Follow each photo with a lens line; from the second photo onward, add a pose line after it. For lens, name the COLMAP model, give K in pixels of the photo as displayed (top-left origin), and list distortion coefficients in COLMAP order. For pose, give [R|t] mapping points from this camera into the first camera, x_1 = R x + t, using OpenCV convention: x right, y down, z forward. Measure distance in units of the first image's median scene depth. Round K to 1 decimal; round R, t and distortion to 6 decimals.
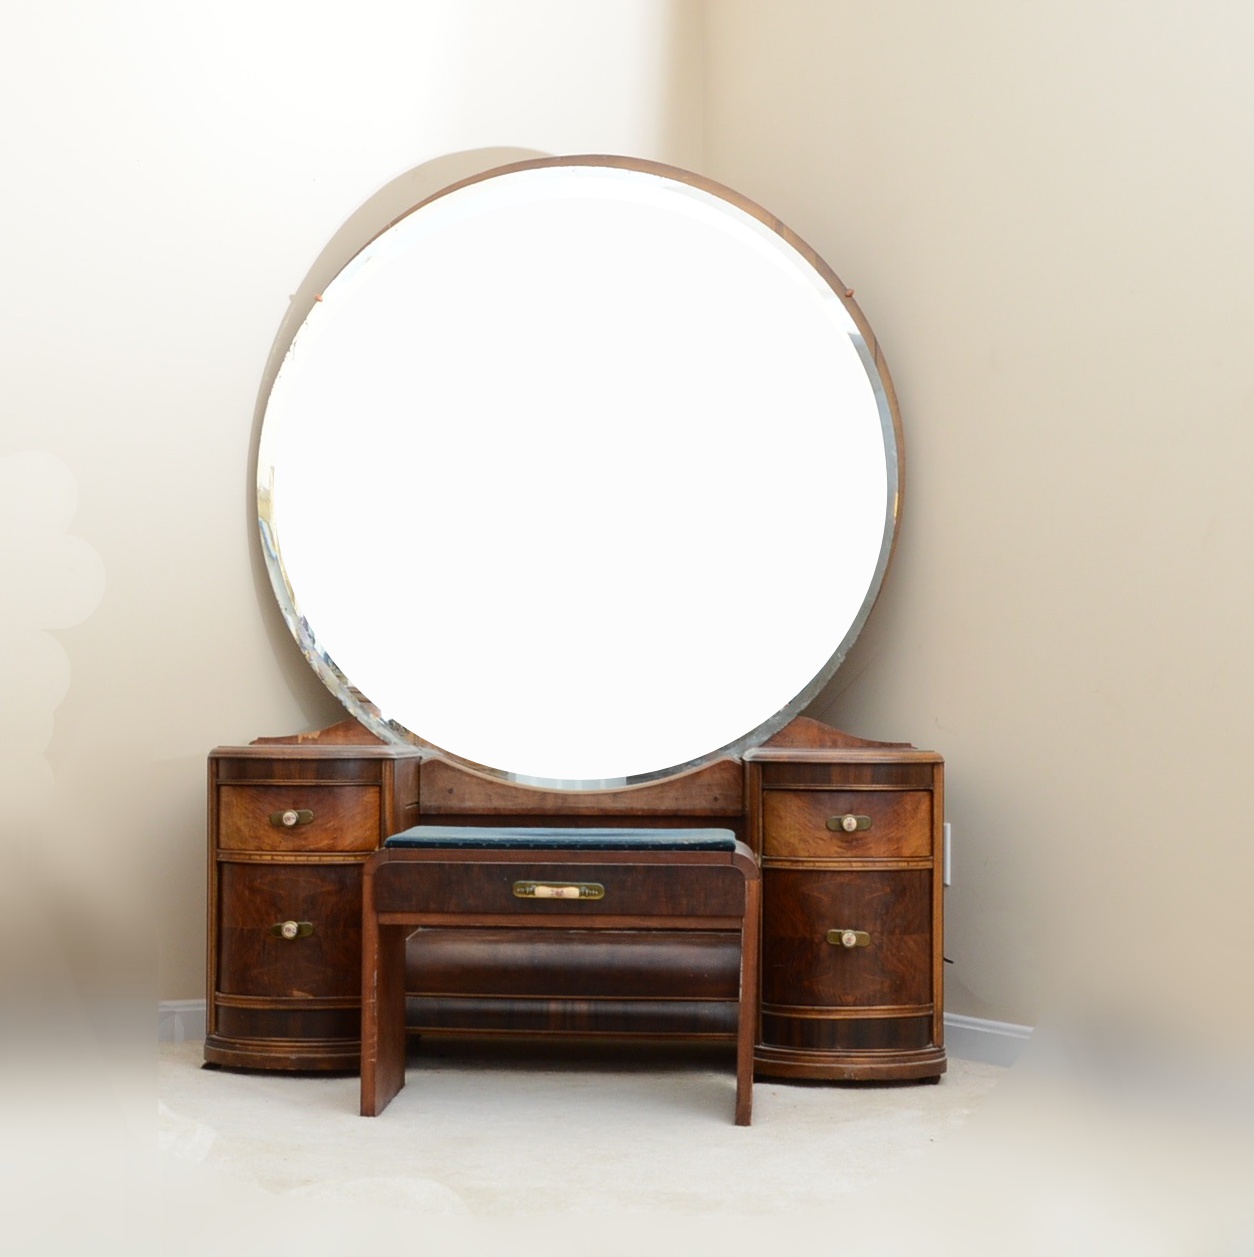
lens RADIAL K [[2365.6, 0, 438.8], [0, 2365.6, 660.6], [0, 0, 1]] dist [-0.082453, 0.000000]
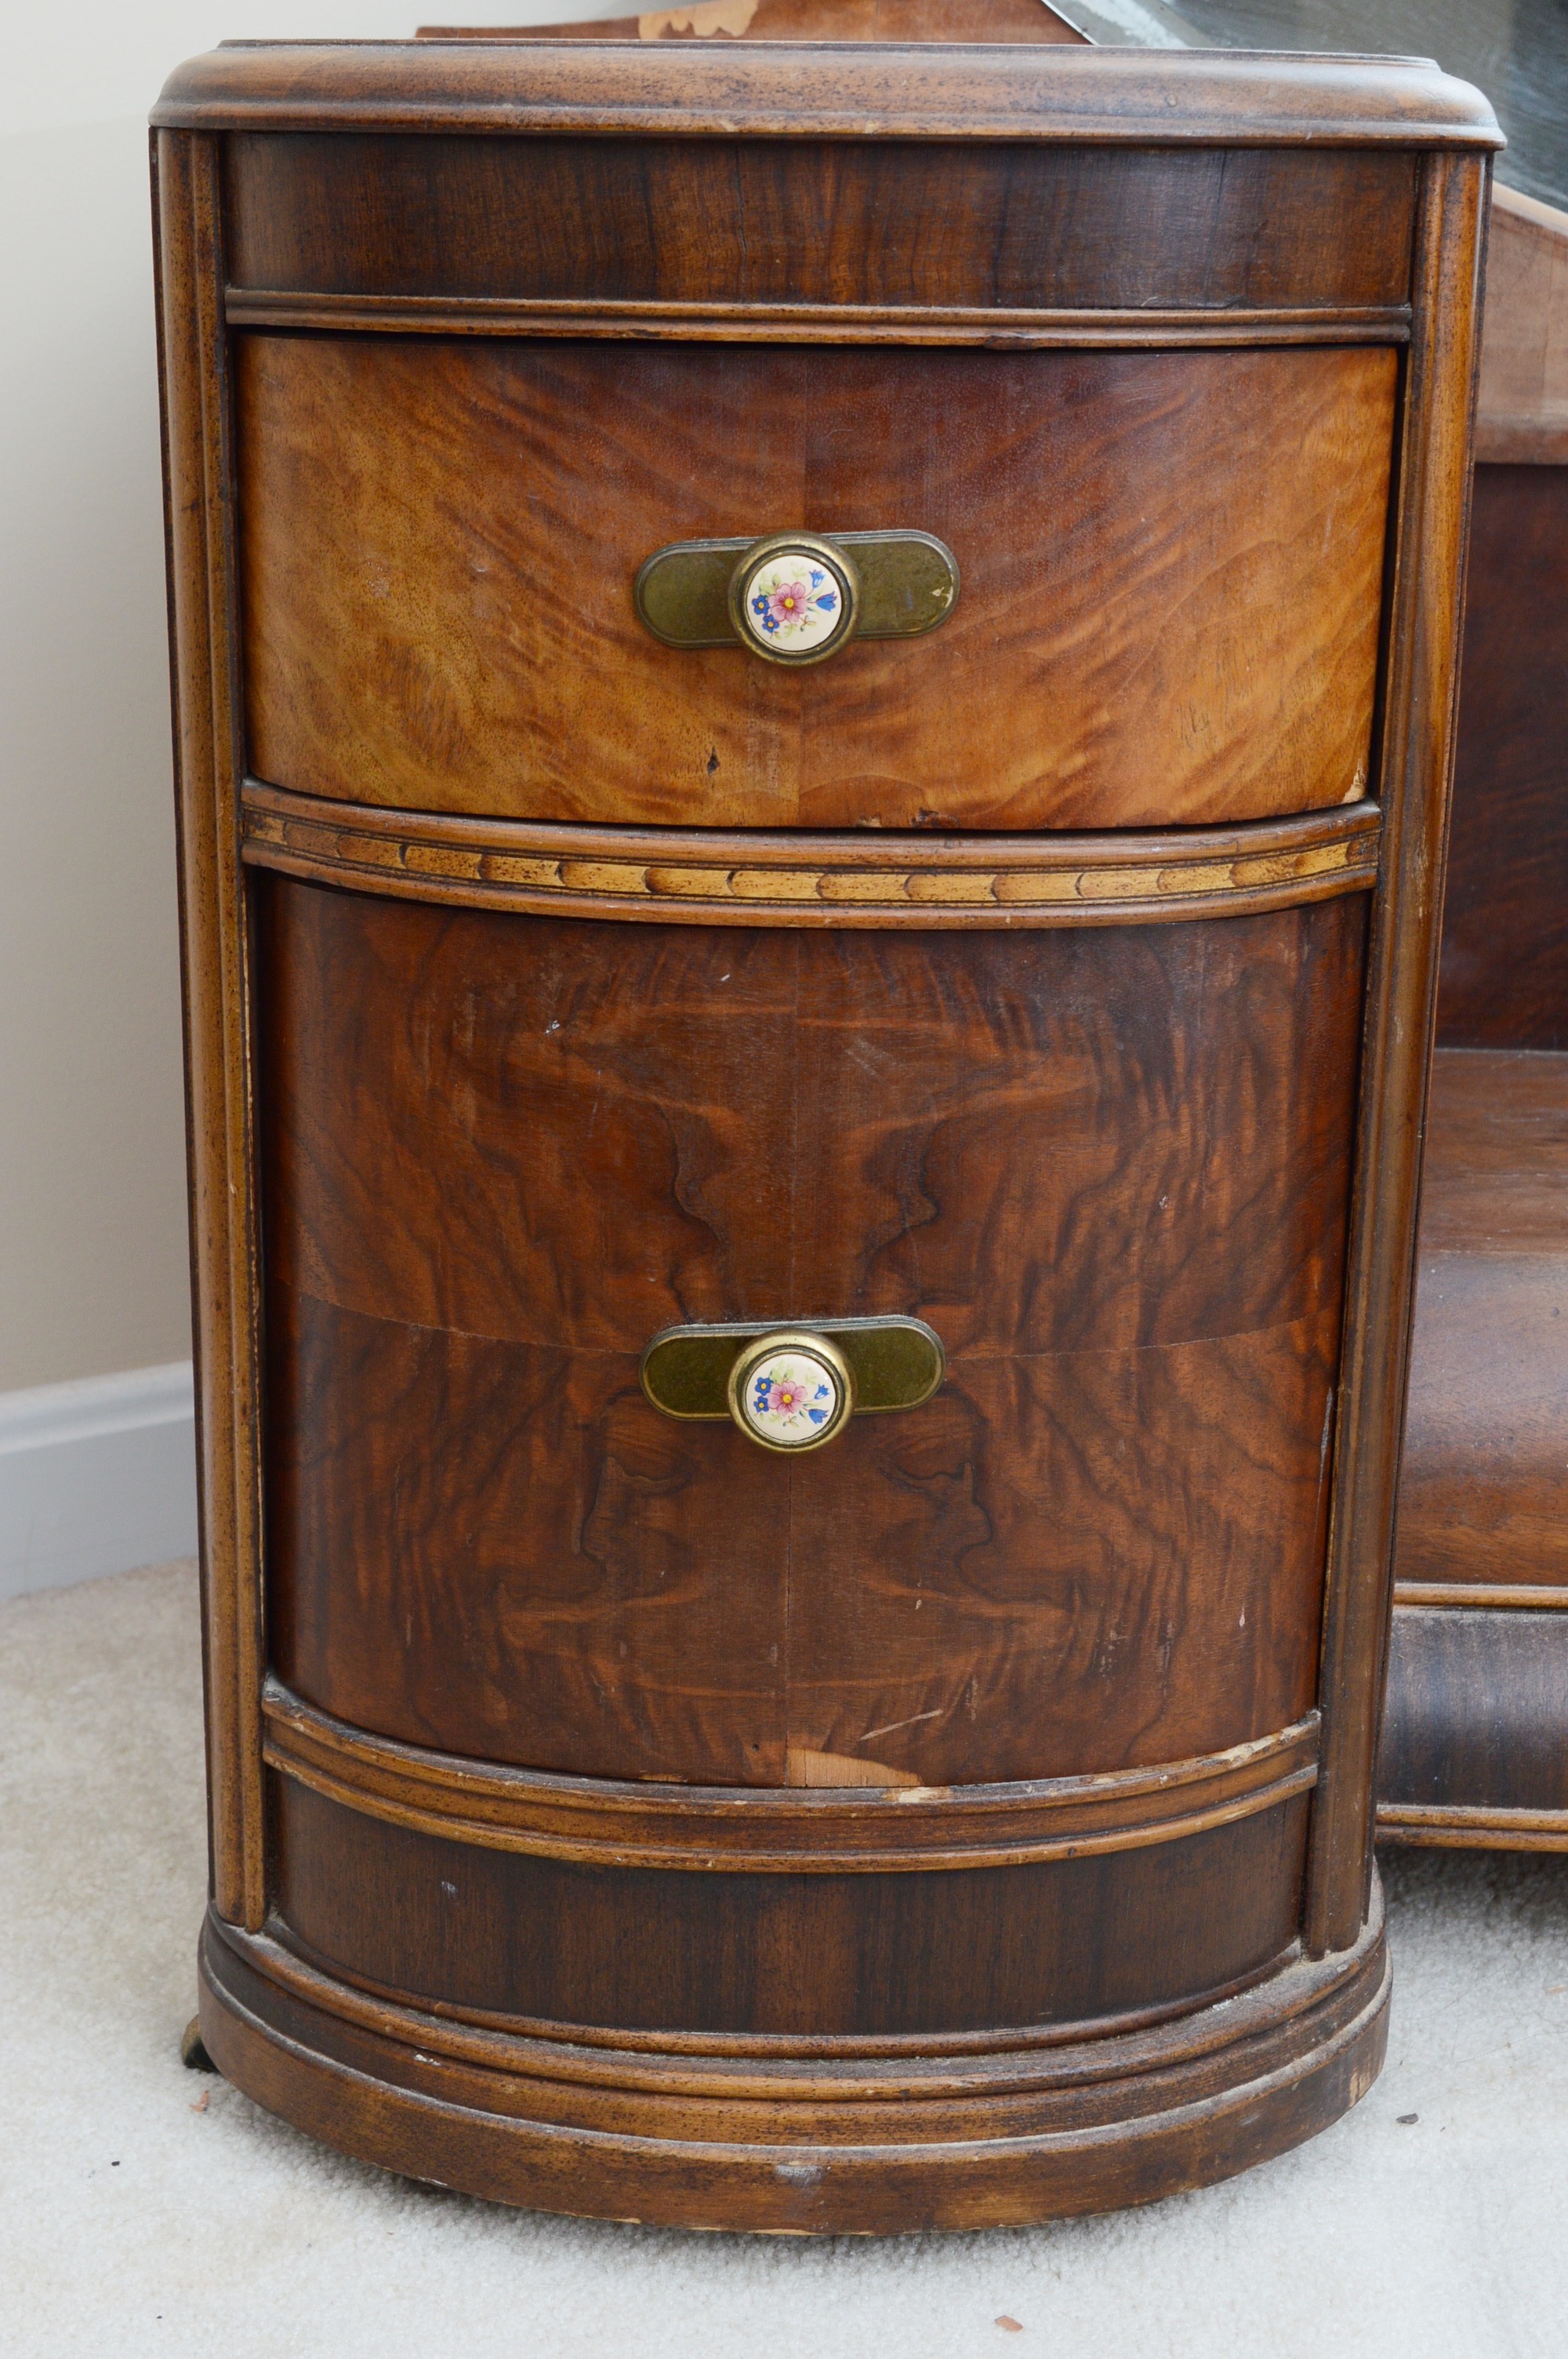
lens RADIAL K [[3548.7, 0, 783.3], [0, 3548.7, 1183.8], [0, 0, 1]] dist [-0.024882, 0.000000]
pose [[0.996938, -0.010798, 0.077444, -0.079309], [-0.014064, 0.949506, 0.313433, 0.035194], [-0.076918, -0.313562, 0.946447, 0.798144]]
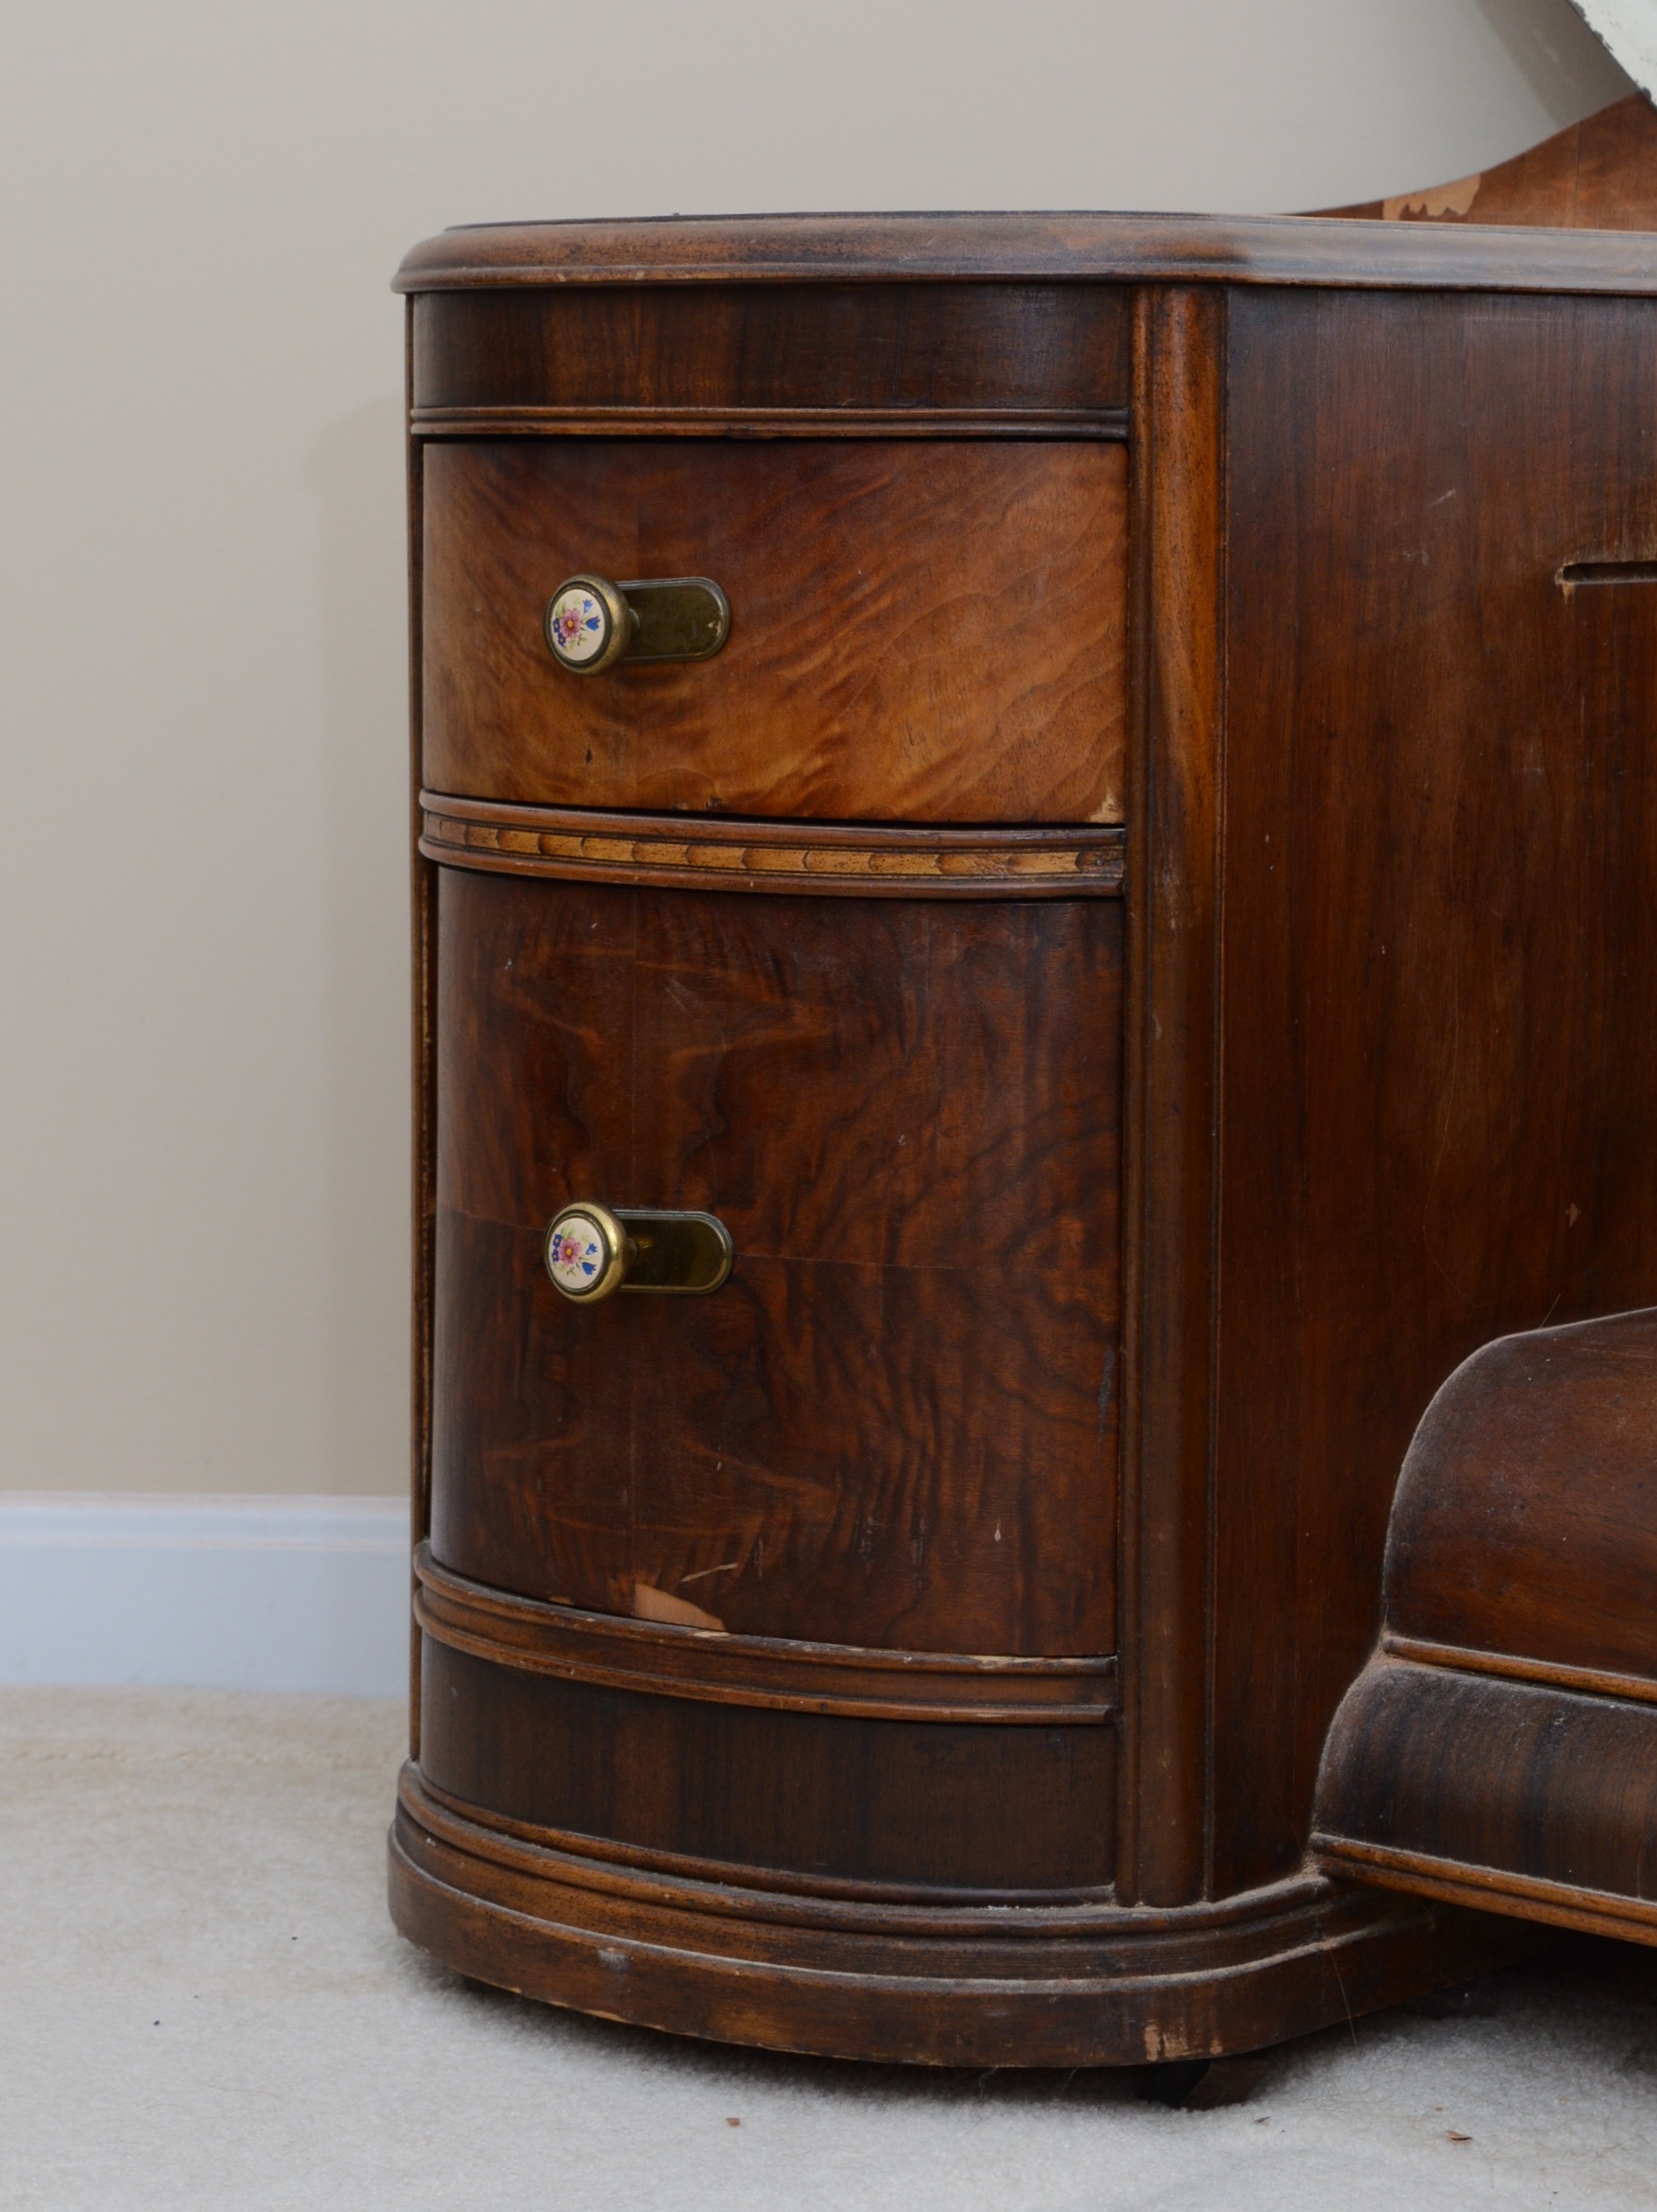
lens RADIAL K [[6106.7, 0, 772.6], [0, 6106.7, 1045.4], [0, 0, 1]] dist [0.068877, 0.000000]
pose [[0.816782, 0.056865, -0.574137, 0.211246], [0.018461, 0.992045, 0.124520, 0.041328], [0.576651, -0.112305, 0.809235, 0.633907]]
